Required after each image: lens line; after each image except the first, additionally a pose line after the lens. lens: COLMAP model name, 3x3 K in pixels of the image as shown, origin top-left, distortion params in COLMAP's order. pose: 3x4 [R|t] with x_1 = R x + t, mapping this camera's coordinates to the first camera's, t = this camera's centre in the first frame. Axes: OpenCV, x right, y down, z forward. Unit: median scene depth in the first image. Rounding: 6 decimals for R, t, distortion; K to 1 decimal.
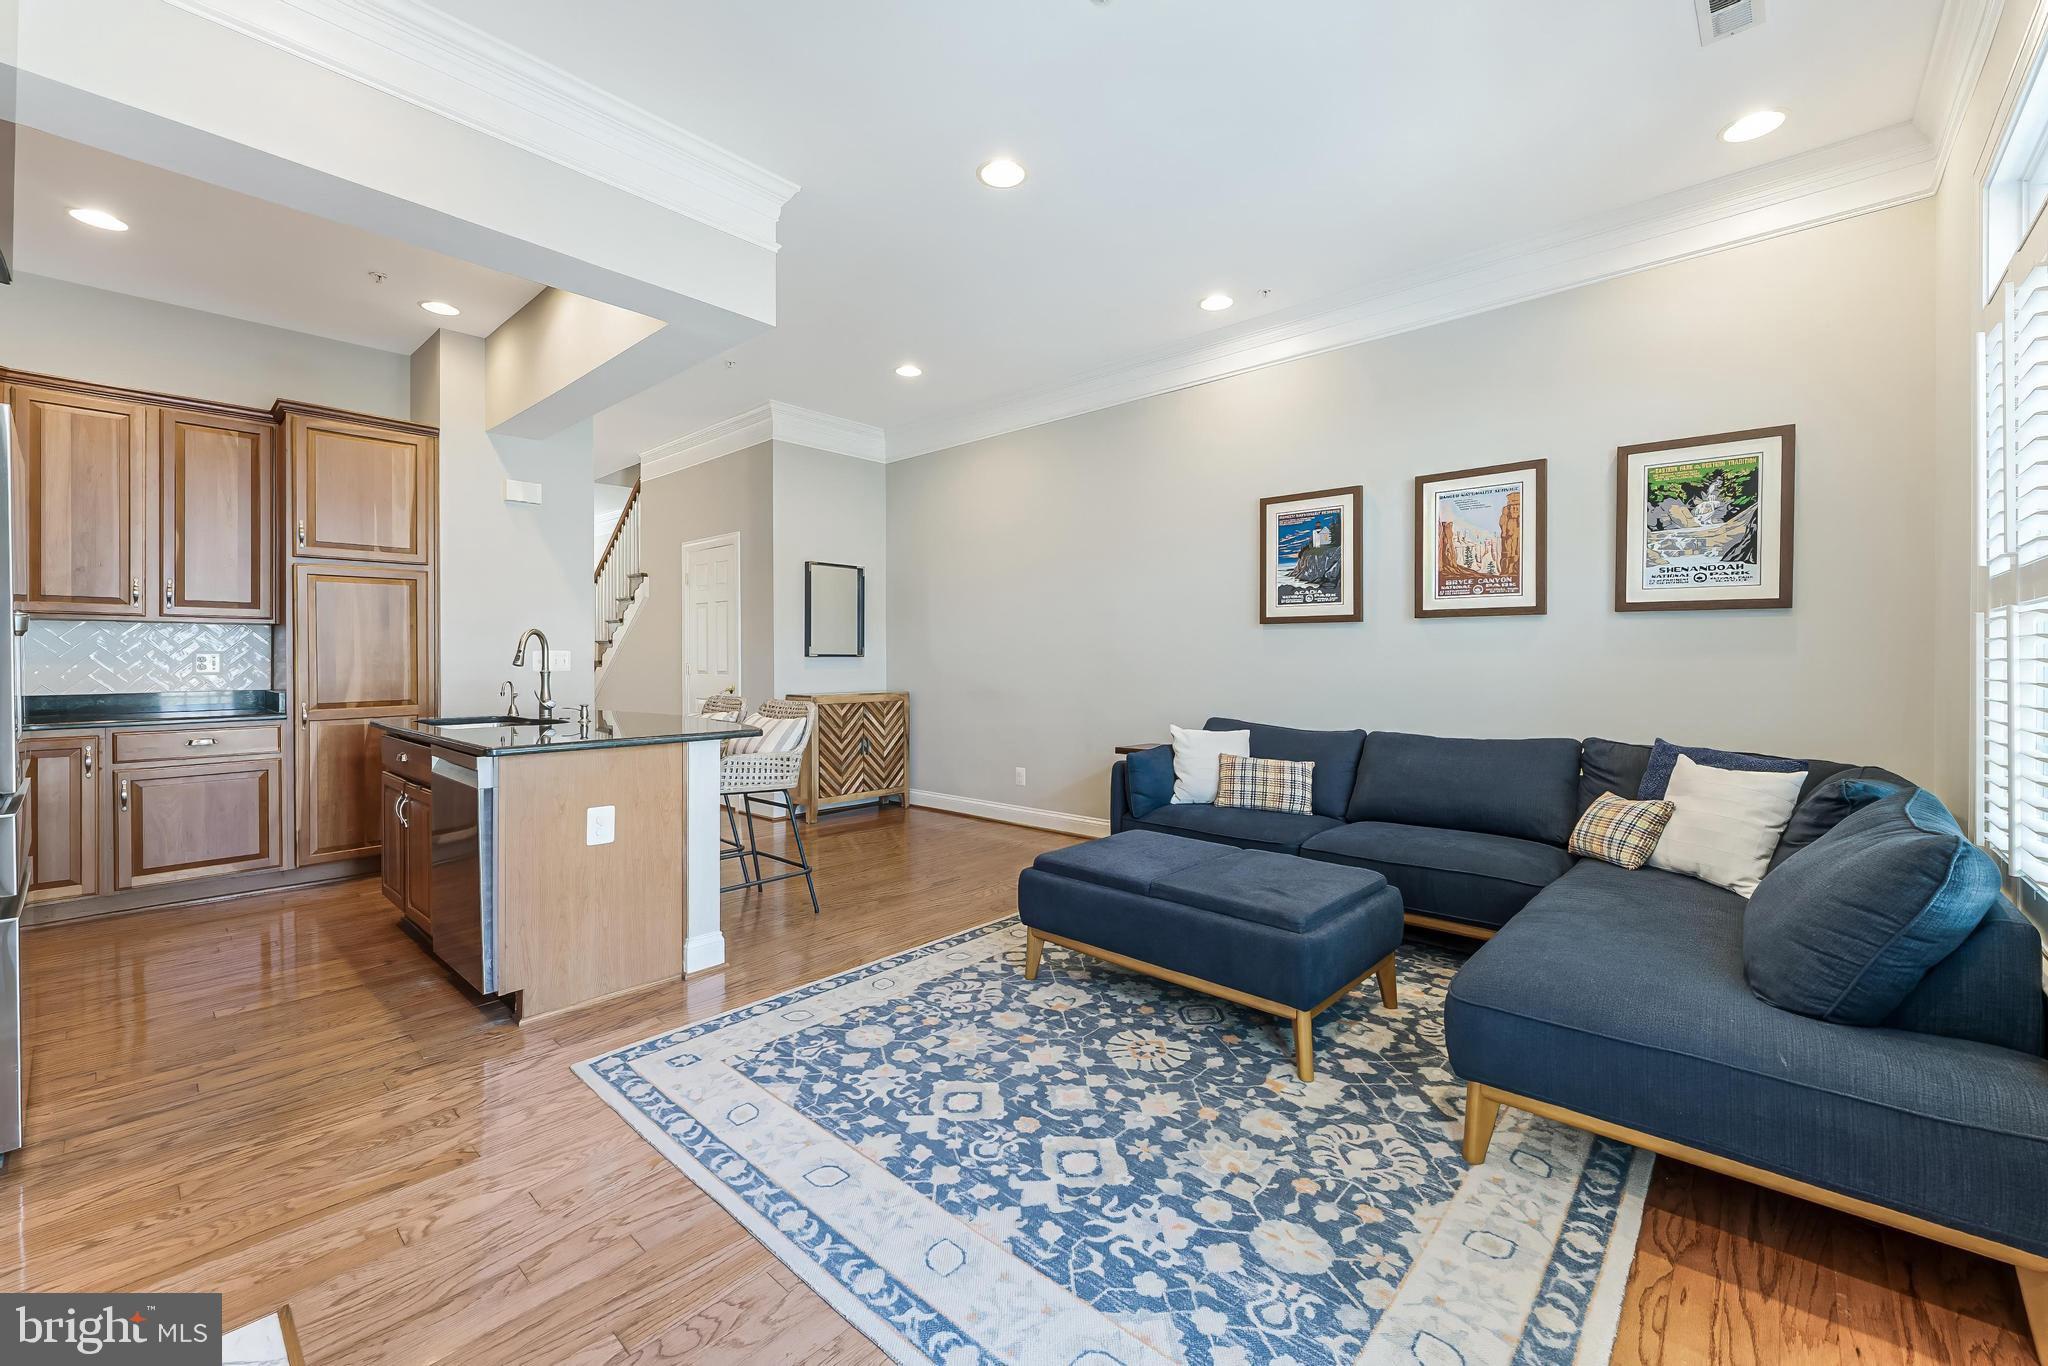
lens RADIAL K [[823.6, 0, 1024.0], [0, 823.6, 683.0], [0, 0, 1]] dist [-0.027060, -0.000259]
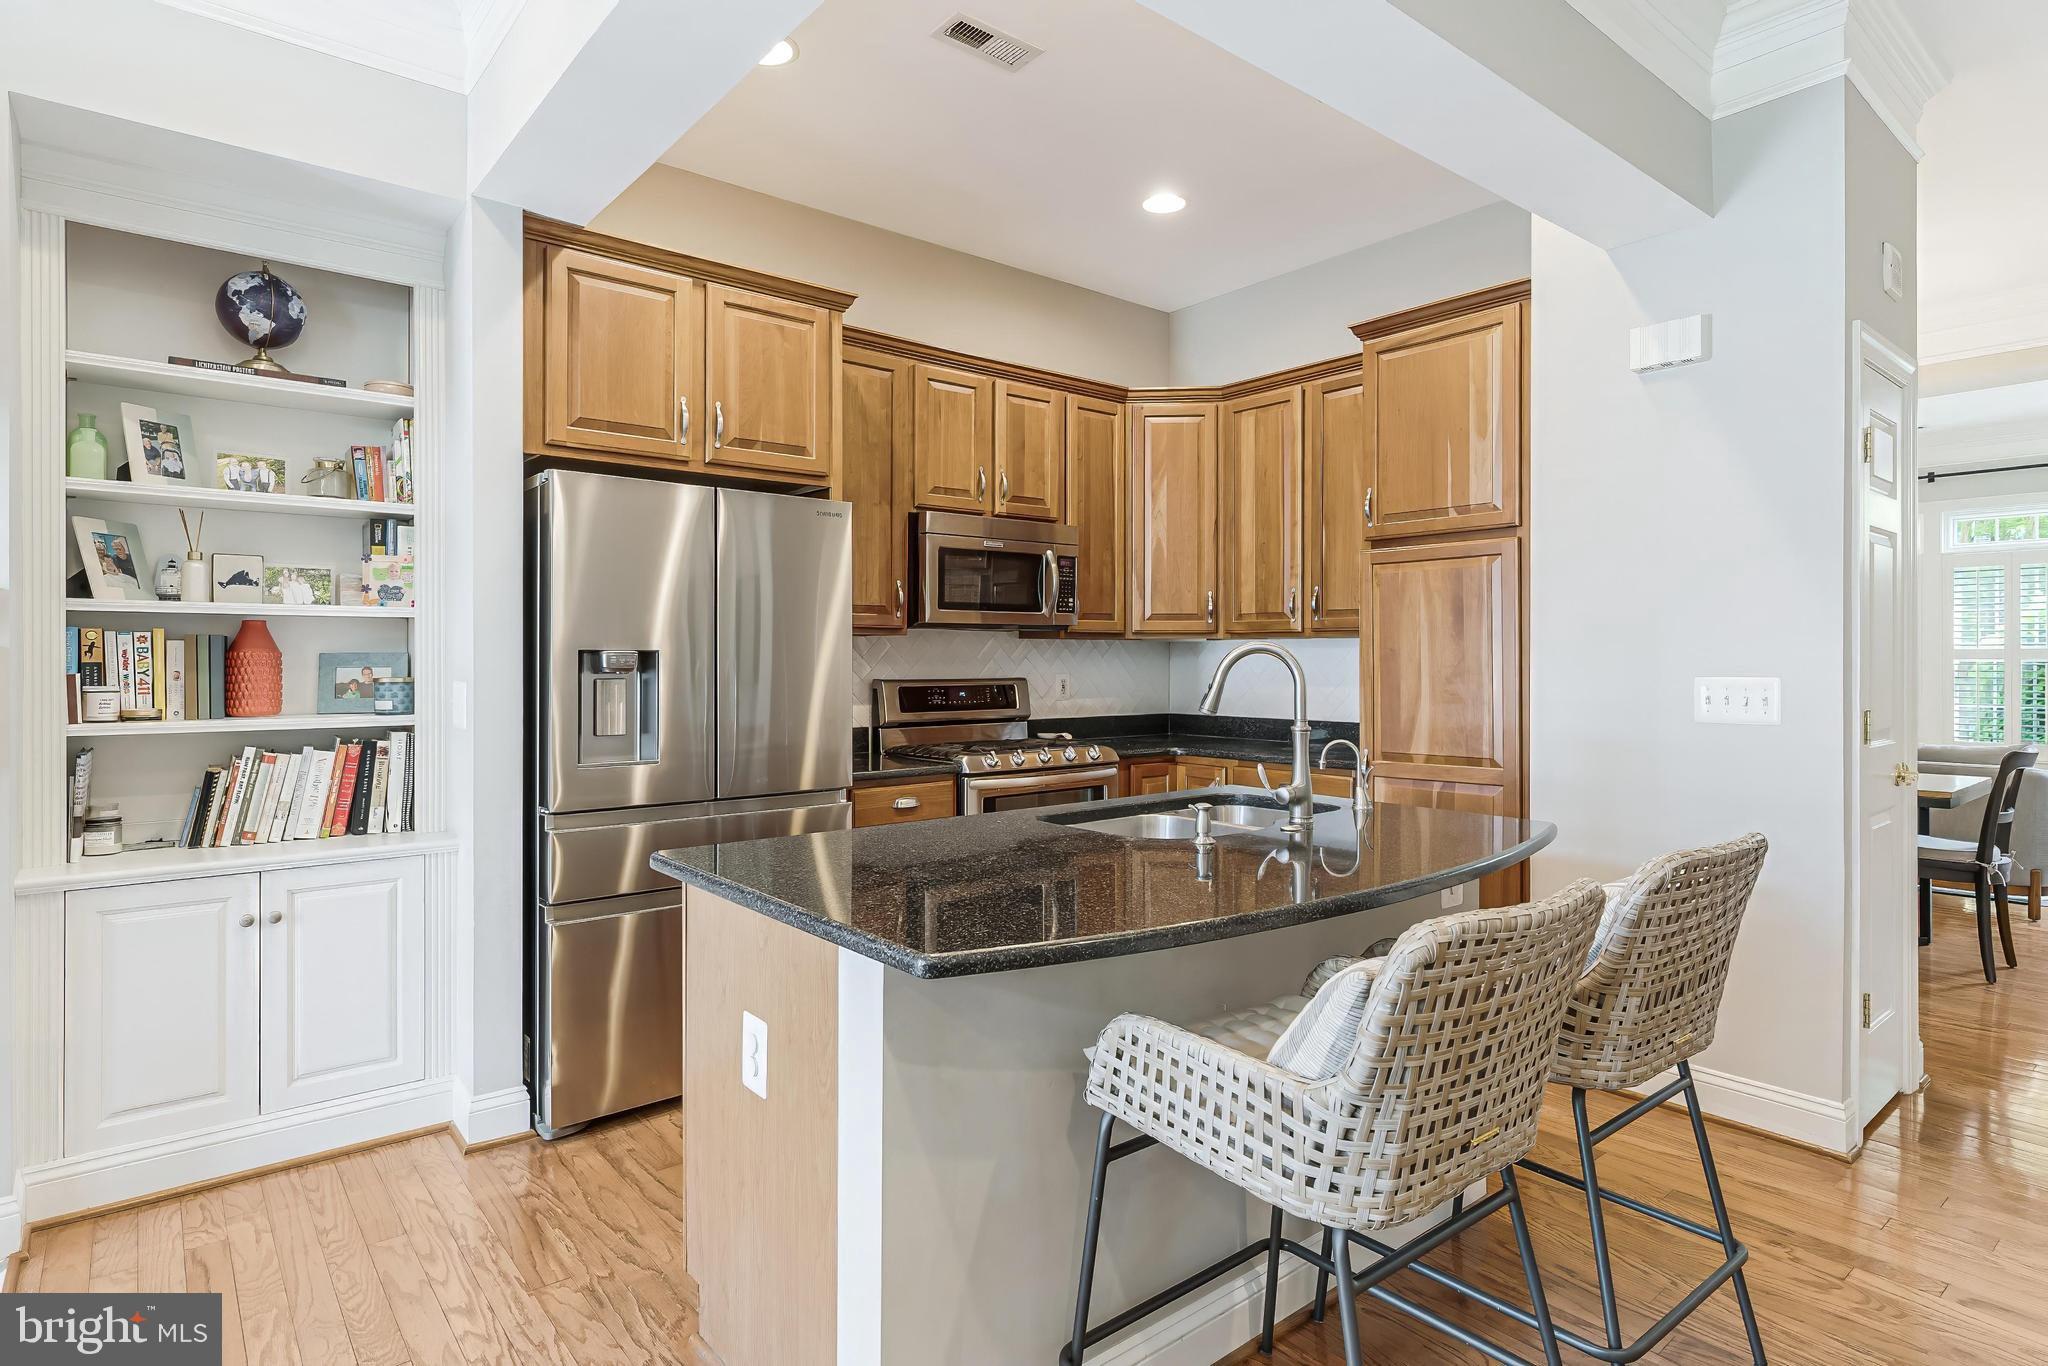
lens RADIAL K [[1096.6, 0, 1026.5], [0, 1096.6, 650.4], [0, 0, 1]] dist [-0.000837, -0.000100]
pose [[-0.144719, -0.003361, -0.989467, 0.076781], [-0.030740, 0.999527, 0.001101, -0.050255], [0.988995, 0.030575, -0.144754, 0.815243]]
